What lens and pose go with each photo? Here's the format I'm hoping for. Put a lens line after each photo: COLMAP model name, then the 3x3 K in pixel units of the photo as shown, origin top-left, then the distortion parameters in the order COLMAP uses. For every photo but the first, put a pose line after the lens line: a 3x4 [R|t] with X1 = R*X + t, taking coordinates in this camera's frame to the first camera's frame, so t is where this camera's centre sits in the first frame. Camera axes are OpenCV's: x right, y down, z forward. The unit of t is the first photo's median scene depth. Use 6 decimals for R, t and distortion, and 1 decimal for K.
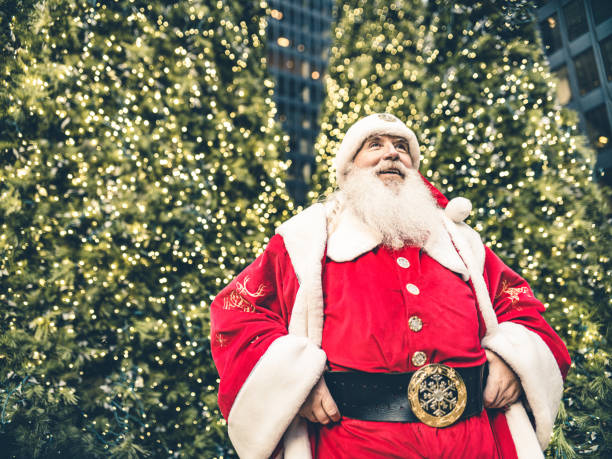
lens RADIAL K [[477.5, 0, 306.0], [0, 477.5, 229.5], [0, 0, 1]] dist [0.005262, 0.009354]
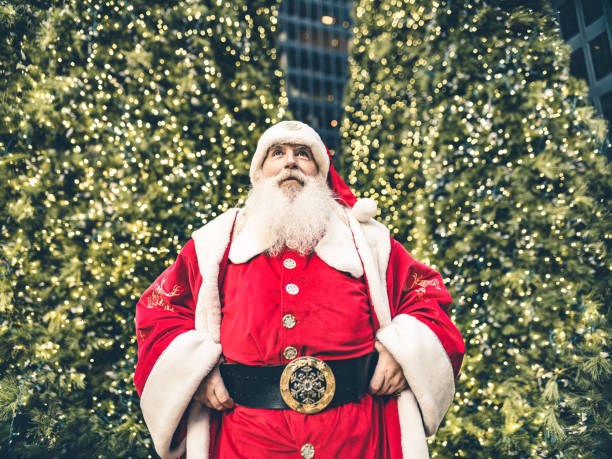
lens RADIAL K [[477.5, 0, 306.0], [0, 477.5, 229.5], [0, 0, 1]] dist [0.005262, 0.009354]
pose [[0.992085, -0.043979, -0.117614, 0.136845], [0.048715, 0.998101, 0.037702, -0.016437], [0.115732, -0.043133, 0.992343, -0.022925]]
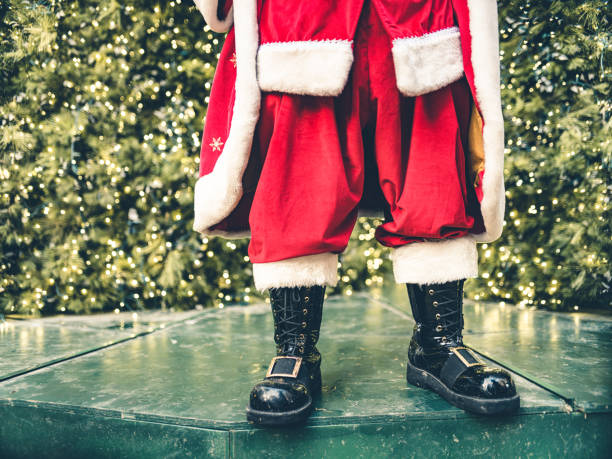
lens RADIAL K [[477.5, 0, 306.0], [0, 477.5, 229.5], [0, 0, 1]] dist [0.005262, 0.009354]
pose [[0.975705, -0.002588, -0.219074, 0.128505], [0.066756, 0.955895, 0.286023, 0.233980], [0.208671, -0.293699, 0.932844, -0.042597]]
